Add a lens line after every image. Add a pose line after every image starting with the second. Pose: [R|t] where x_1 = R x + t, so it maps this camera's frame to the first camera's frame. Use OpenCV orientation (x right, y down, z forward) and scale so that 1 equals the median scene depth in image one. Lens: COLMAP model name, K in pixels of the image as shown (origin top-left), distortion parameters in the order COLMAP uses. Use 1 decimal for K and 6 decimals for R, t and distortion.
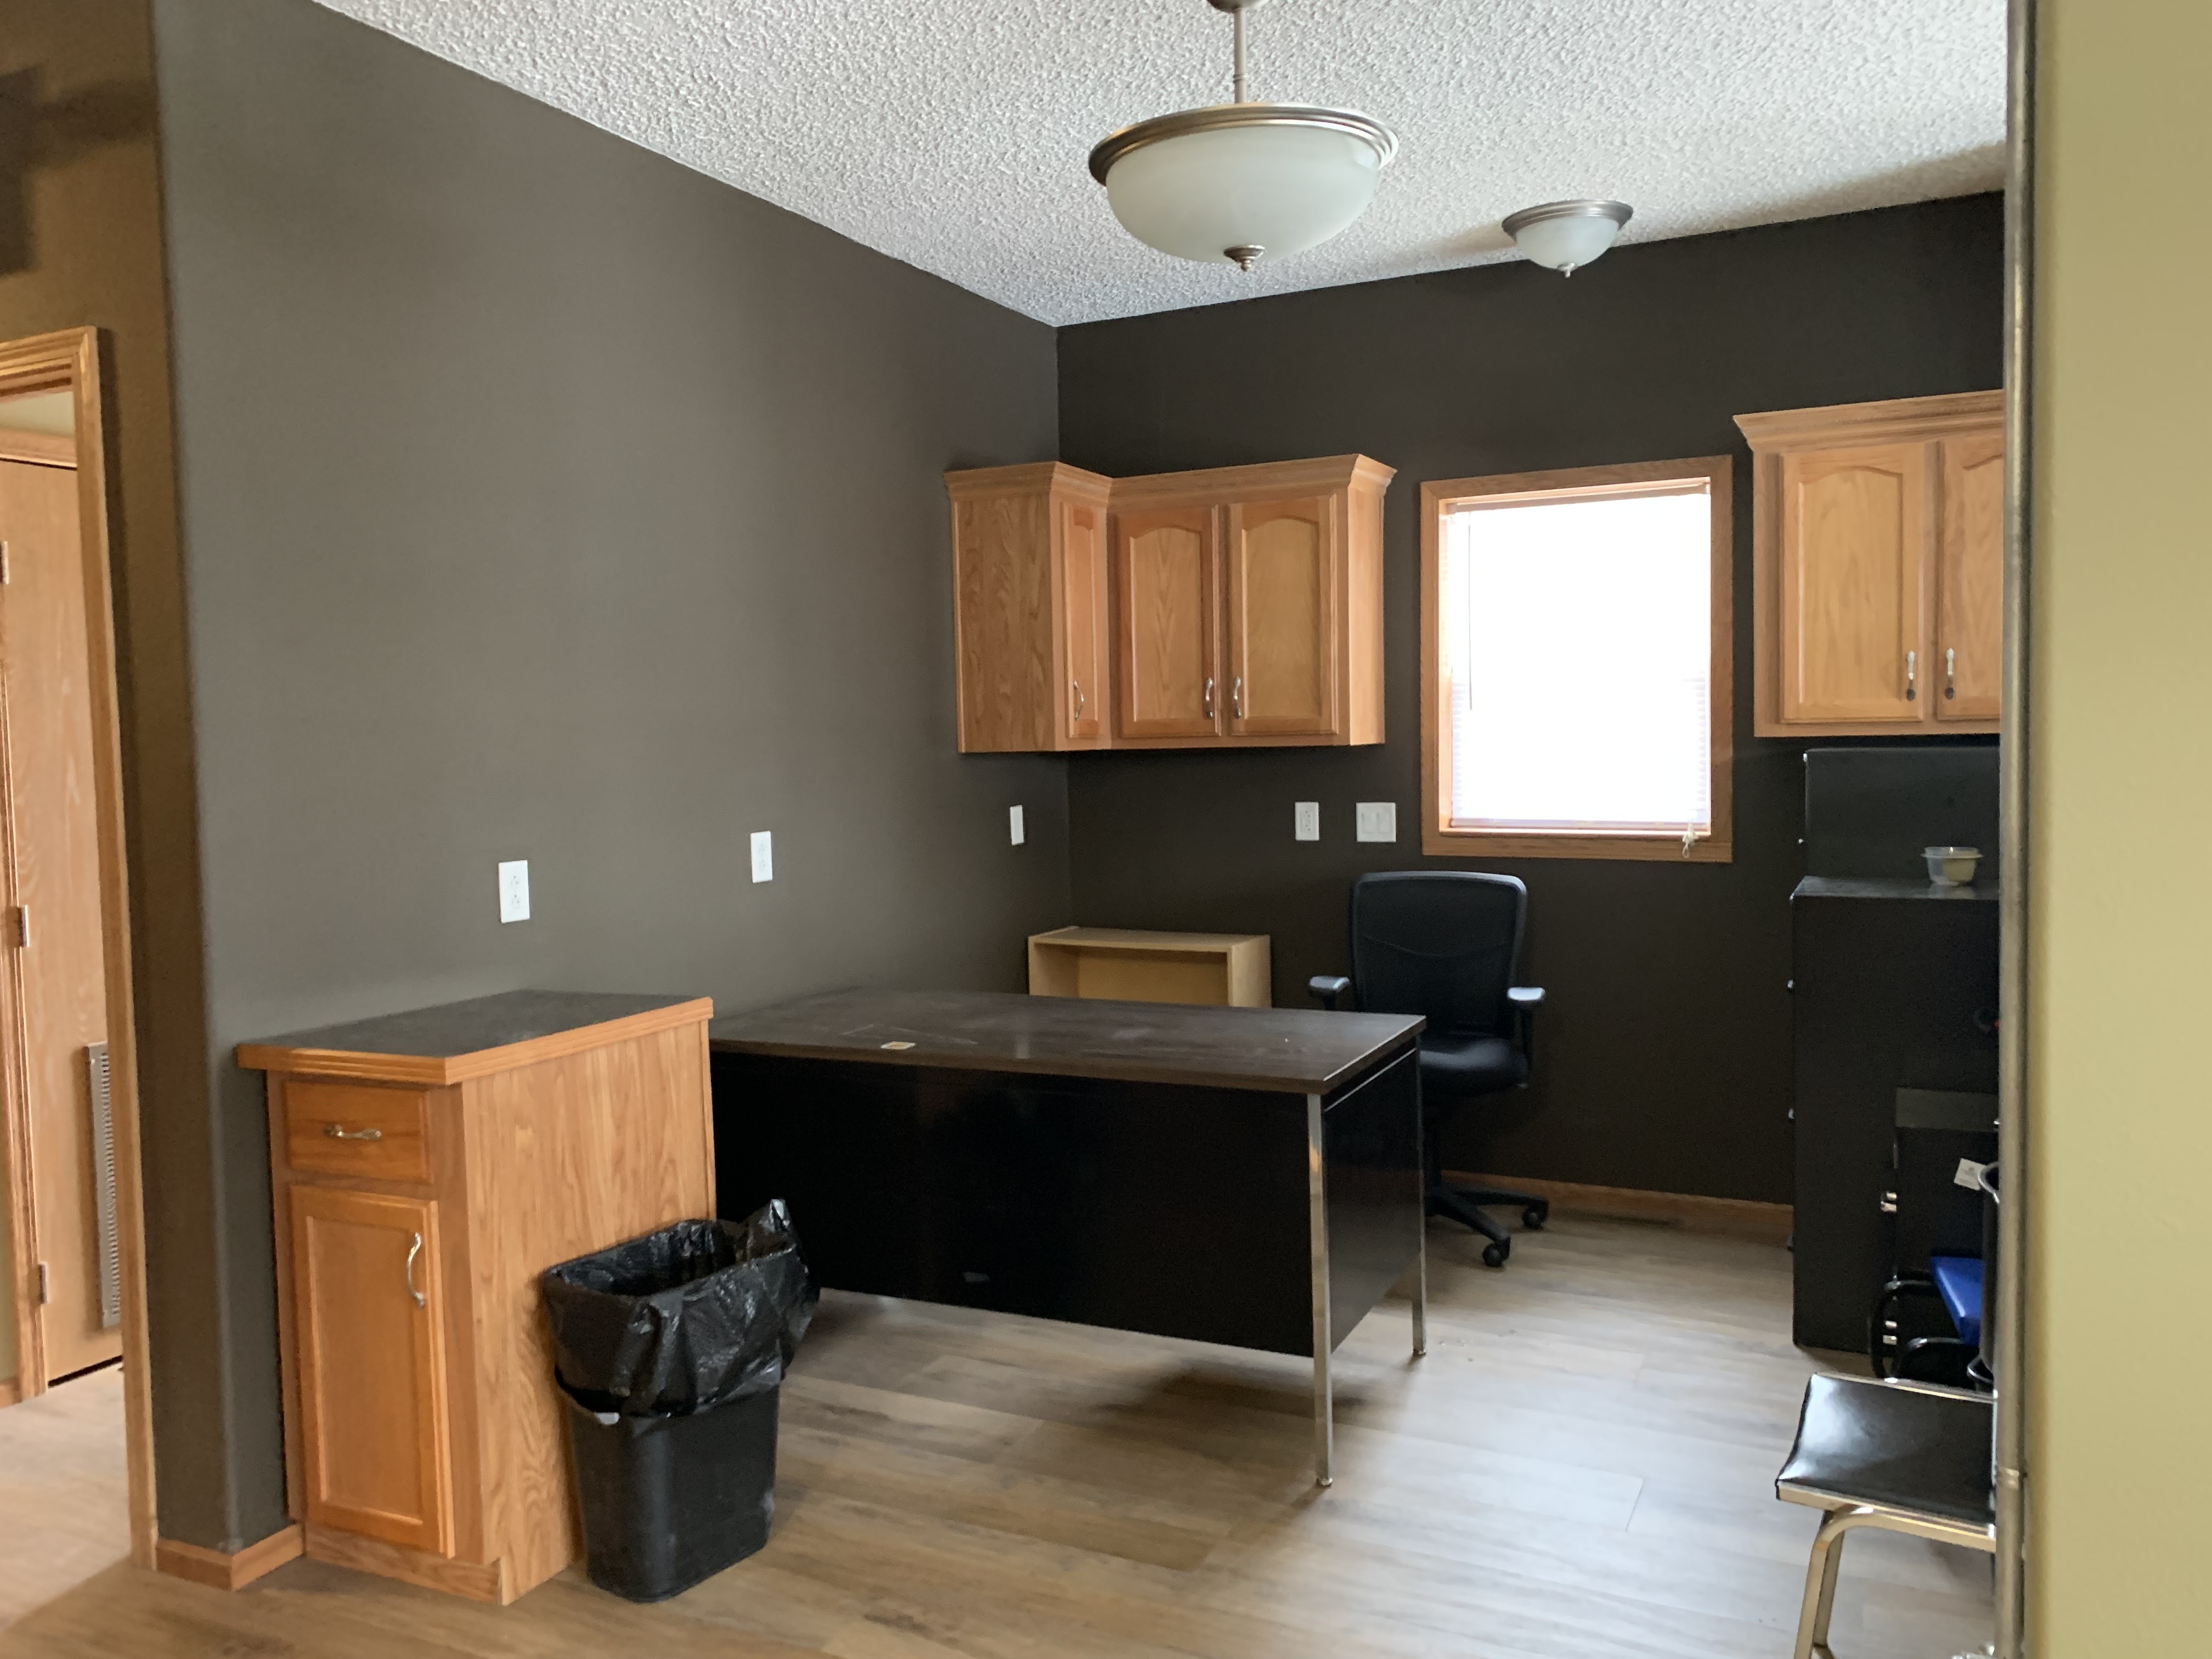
lens RADIAL K [[1671.2, 0, 1092.1], [0, 1671.2, 827.3], [0, 0, 1]] dist [0.034575, -0.029397]
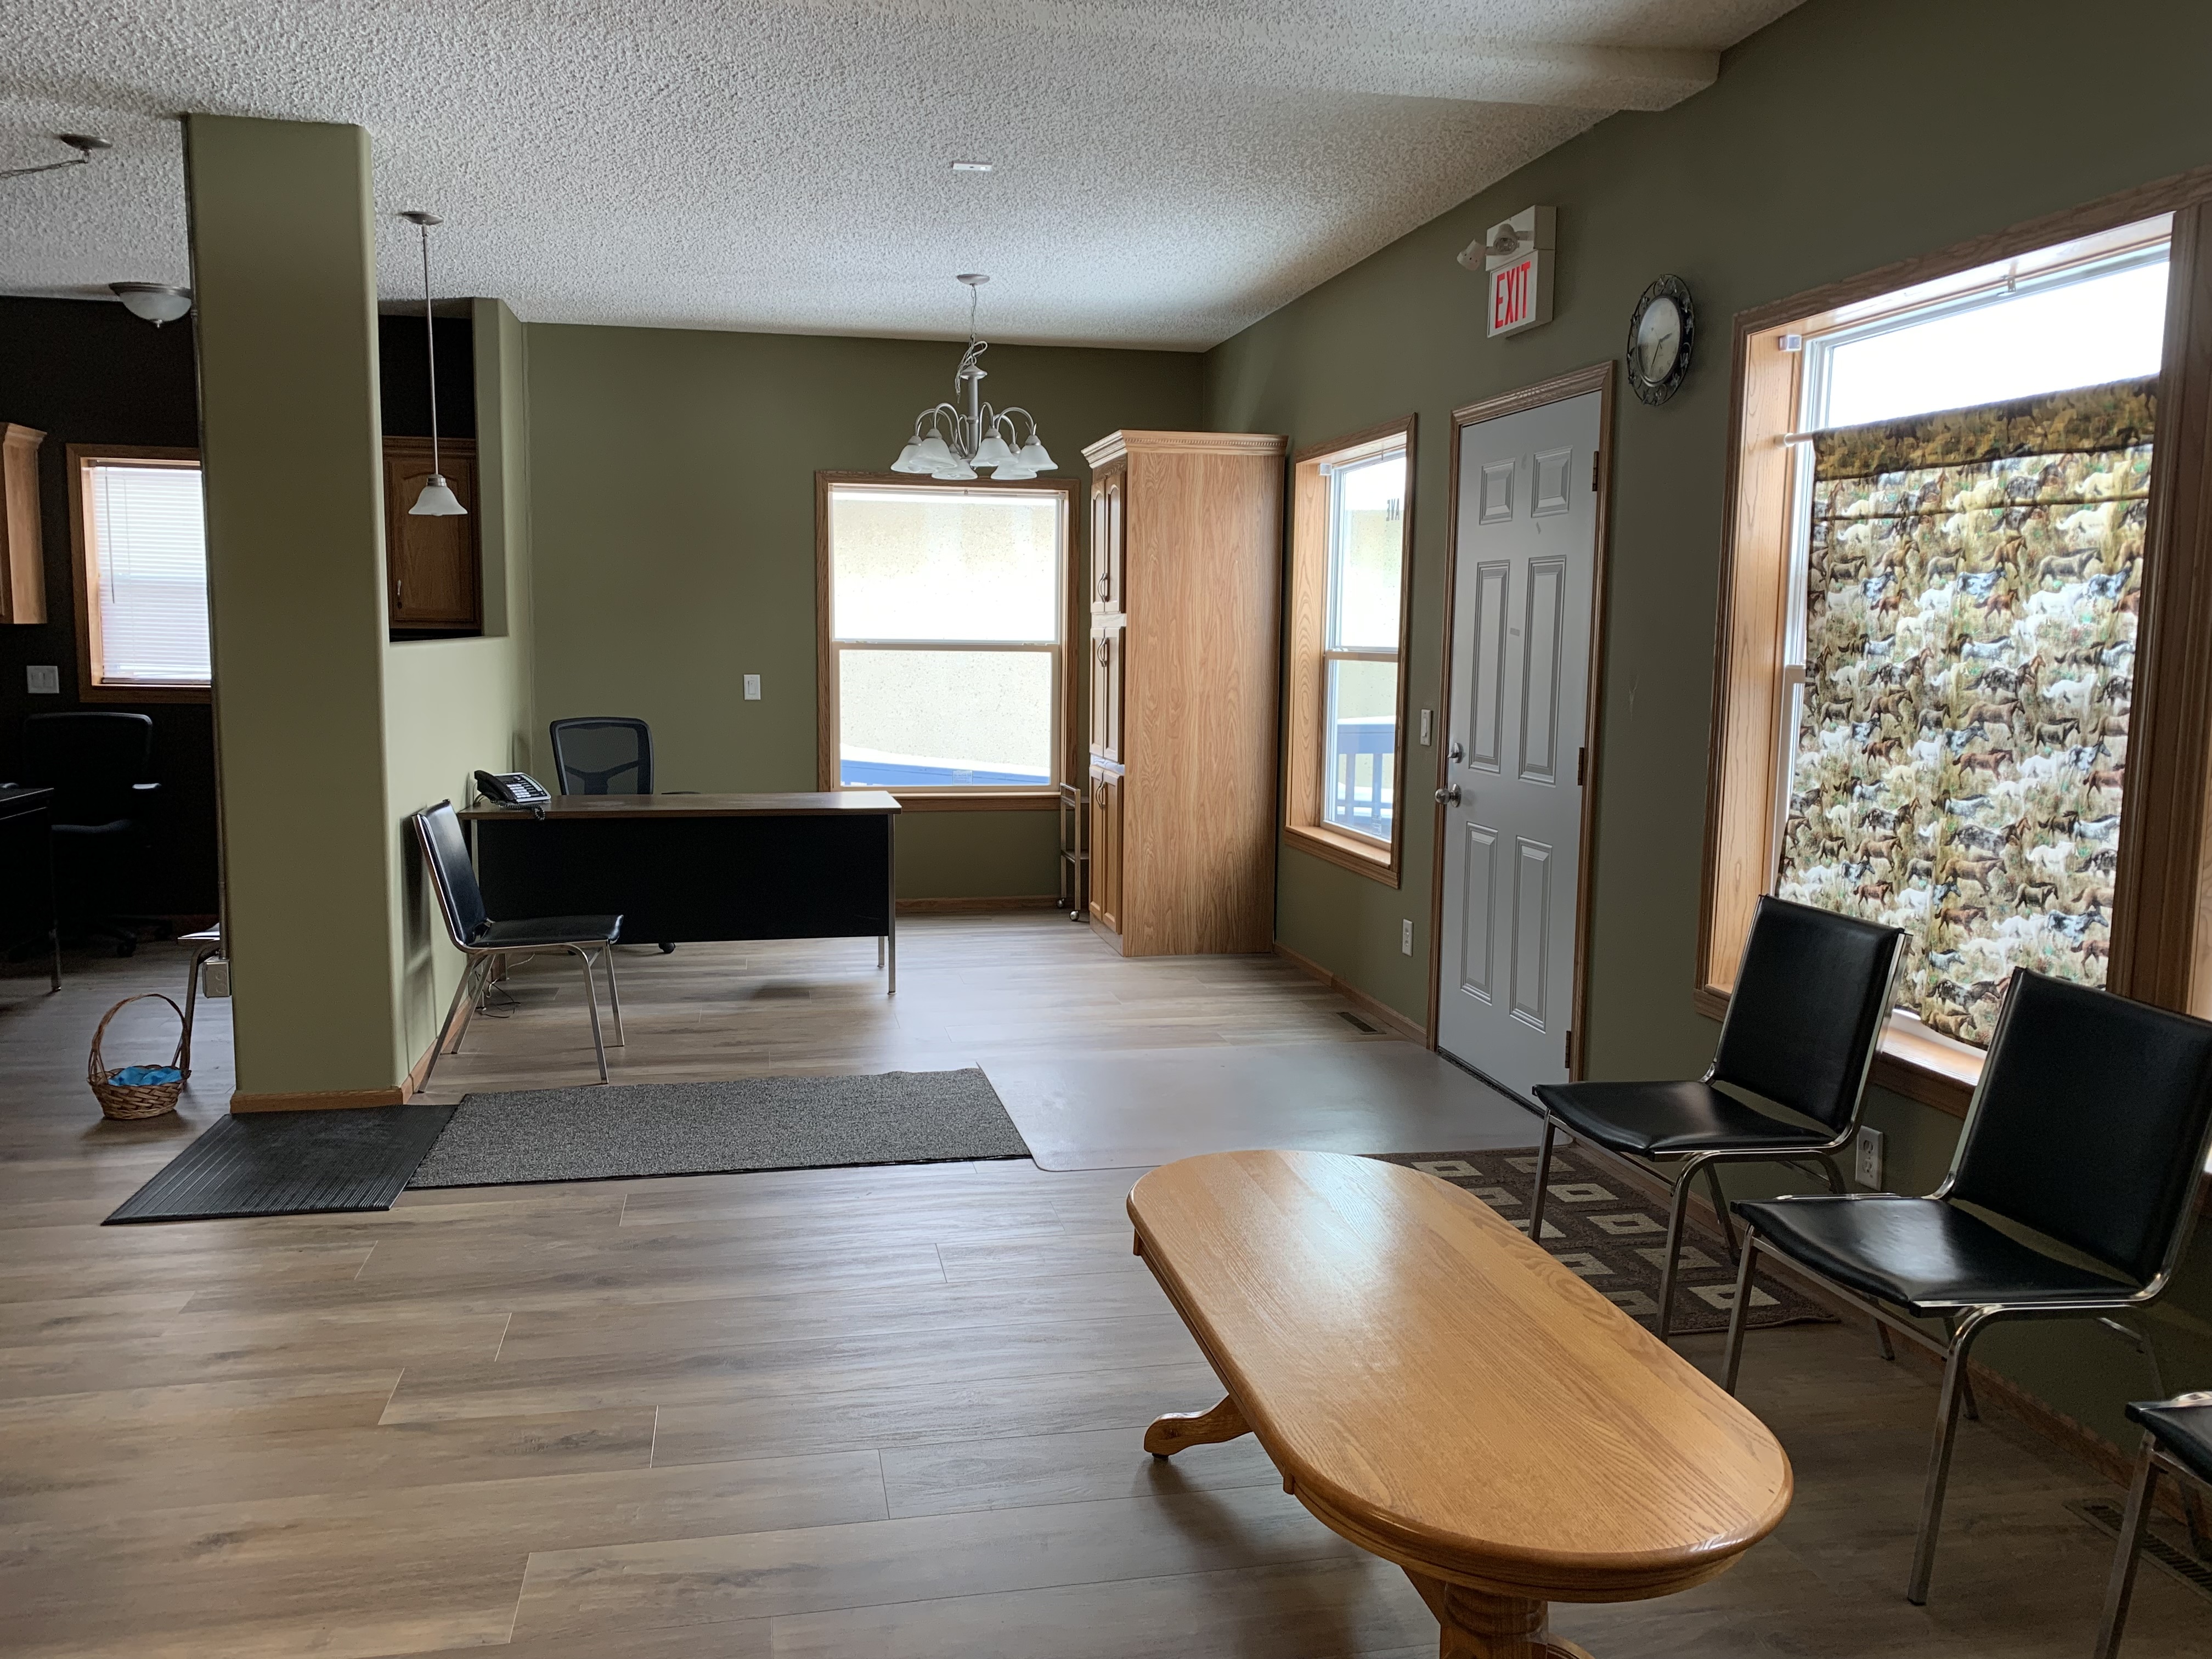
lens RADIAL K [[1671.2, 0, 1091.9], [0, 1671.2, 818.5], [0, 0, 1]] dist [0.034575, -0.029397]
pose [[0.785973, -0.036650, 0.617173, -0.030480], [0.006514, 0.998677, 0.051009, 0.081619], [-0.618226, -0.036072, 0.785172, -1.167050]]
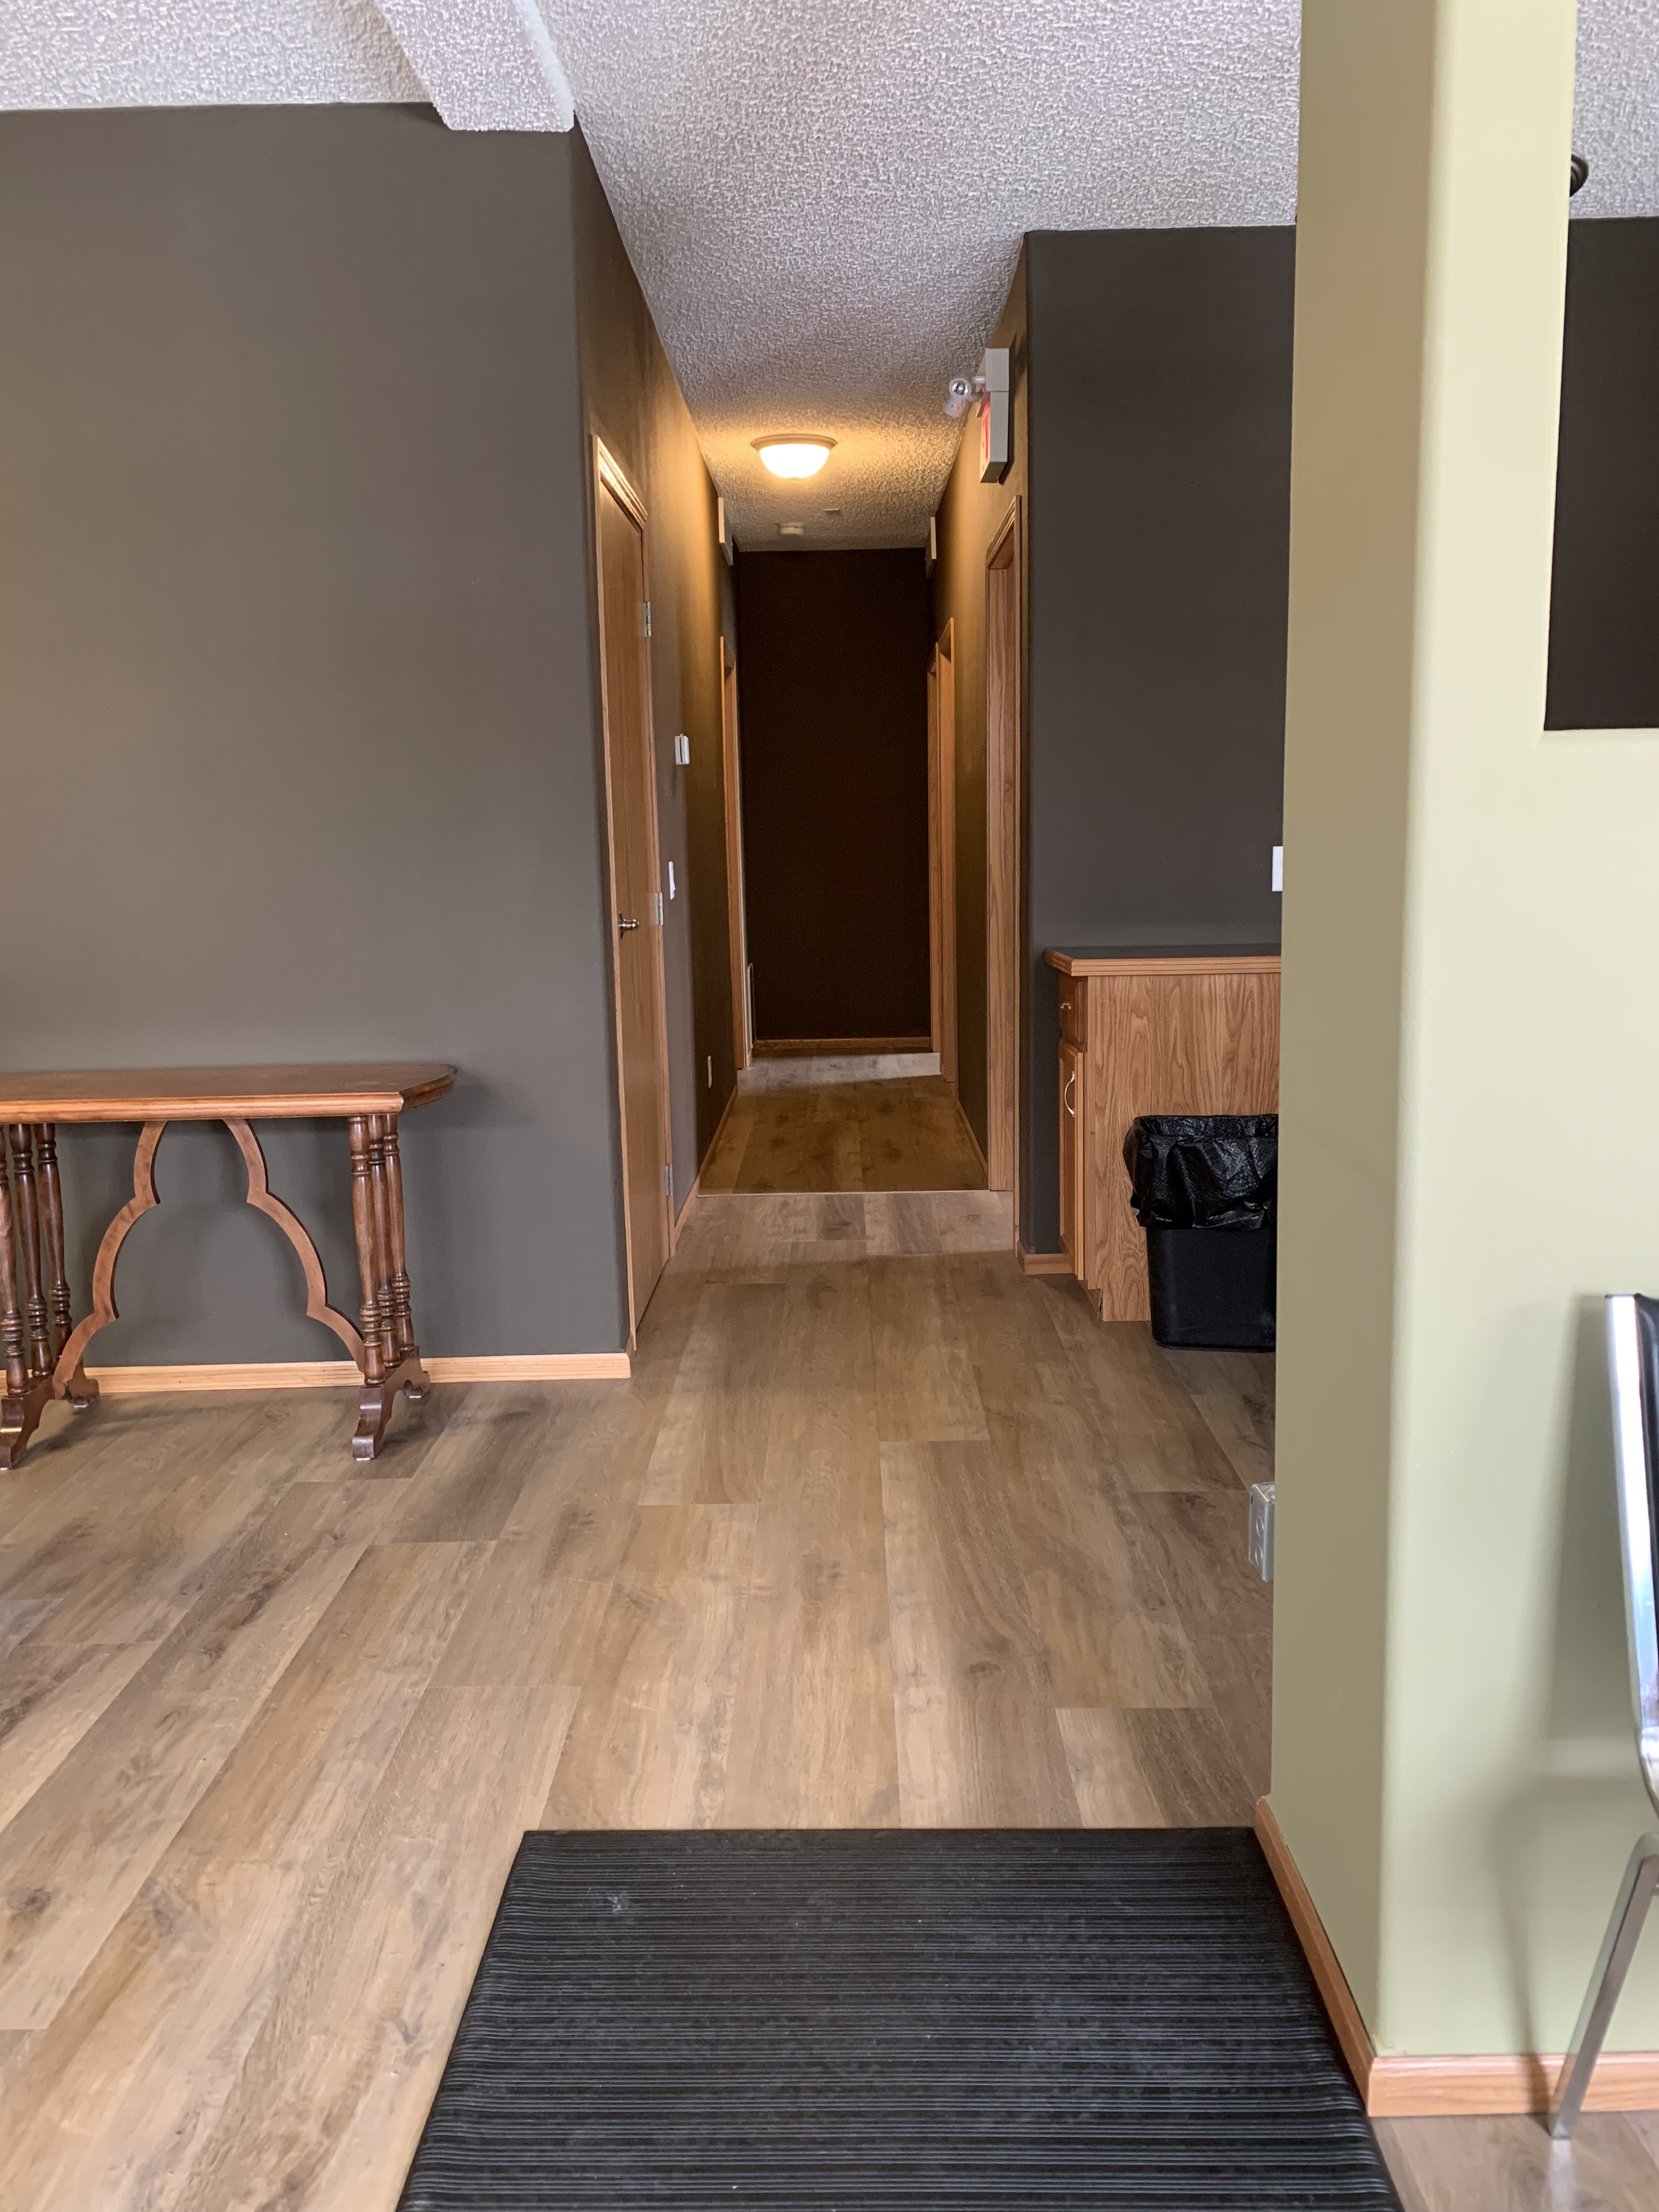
lens RADIAL K [[1671.2, 0, 860.8], [0, 1671.2, 1063.5], [0, 0, 1]] dist [0.034575, -0.029397]
pose [[0.454942, 0.135285, -0.880185, 0.799009], [-0.036491, 0.990395, 0.133363, 0.030364], [0.889773, -0.028554, 0.455509, 0.103742]]
